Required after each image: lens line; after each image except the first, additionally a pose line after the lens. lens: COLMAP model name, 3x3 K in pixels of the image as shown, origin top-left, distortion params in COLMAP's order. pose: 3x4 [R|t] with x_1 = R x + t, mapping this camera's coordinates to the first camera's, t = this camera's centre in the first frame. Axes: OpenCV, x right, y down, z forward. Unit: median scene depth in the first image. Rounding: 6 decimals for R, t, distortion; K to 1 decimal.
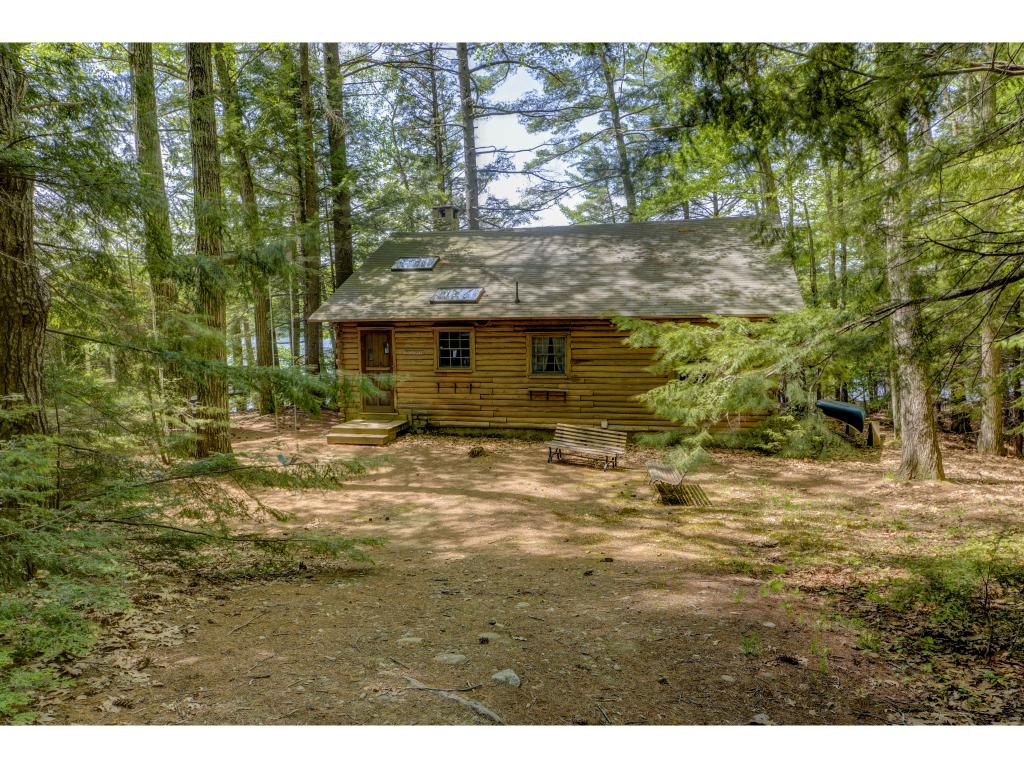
lens RADIAL K [[664.4, 0, 517.7], [0, 664.4, 380.9], [0, 0, 1]] dist [0.035830, -0.037318]
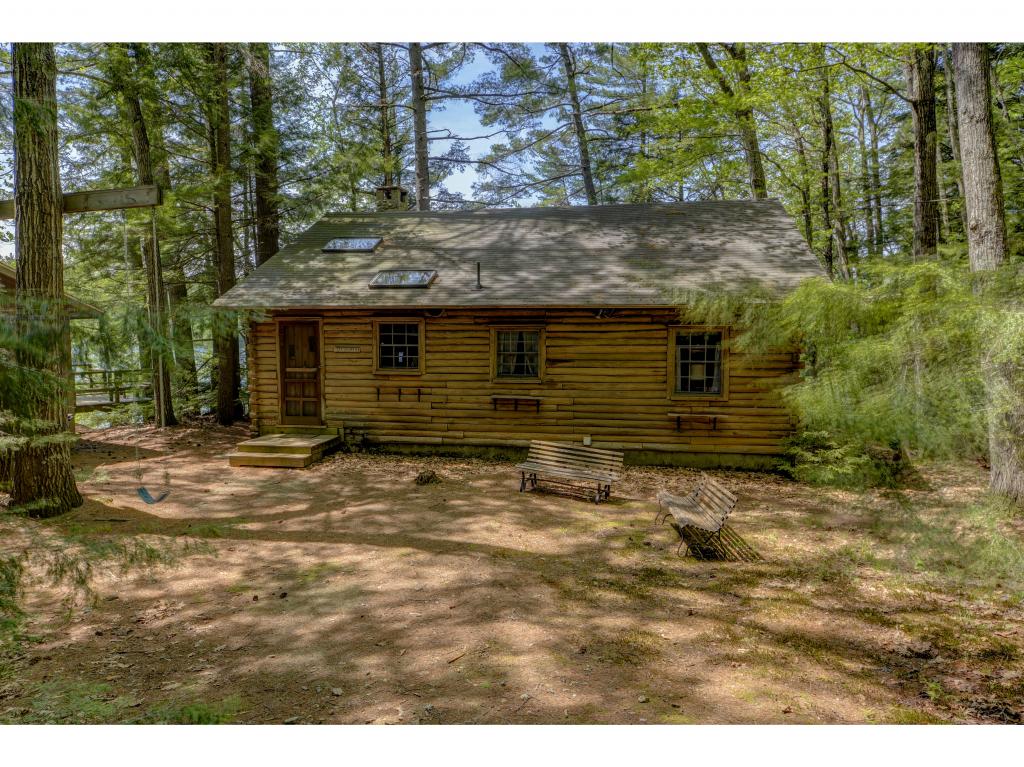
lens RADIAL K [[652.6, 0, 512.0], [0, 652.6, 383.5], [0, 0, 1]] dist [0.037403, -0.047867]
pose [[0.997554, 0.007273, 0.069525, -0.014080], [-0.006308, 0.999881, -0.014088, 0.007525], [-0.069619, 0.013615, 0.997481, 0.207772]]
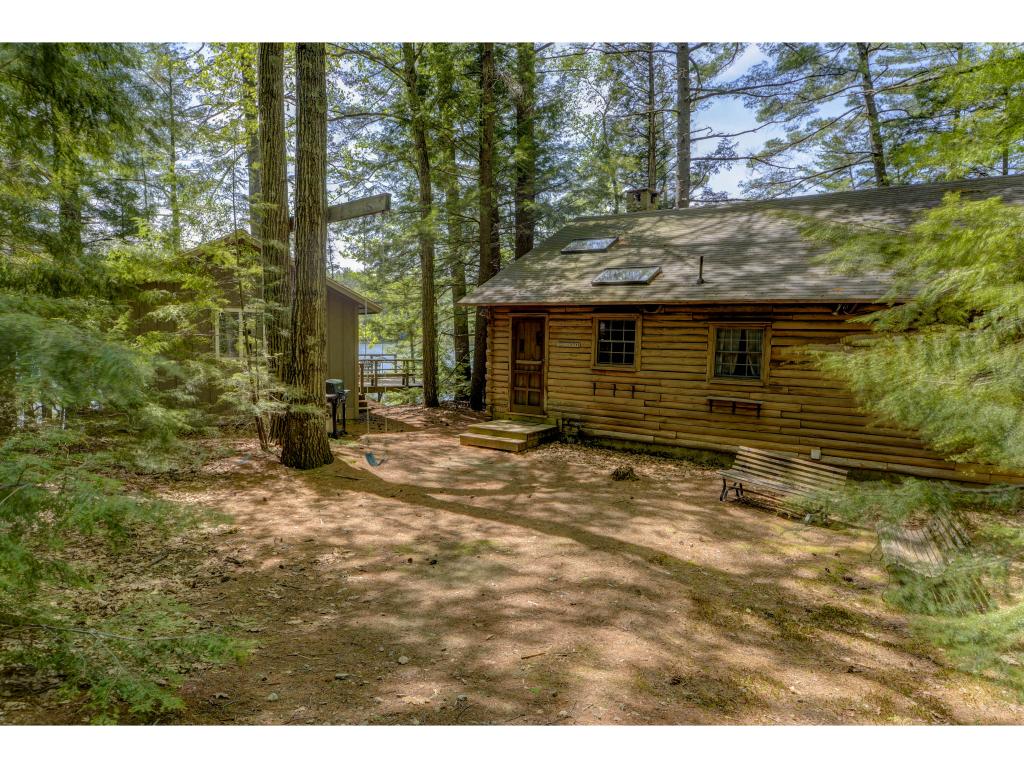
lens RADIAL K [[626.7, 0, 512.0], [0, 626.7, 384.0], [0, 0, 1]] dist [0.008010, -0.001591]
pose [[0.936257, 0.061196, -0.345944, 0.051183], [-0.065390, 0.997860, -0.000453, 0.011662], [0.345176, 0.023046, 0.938255, 0.244079]]
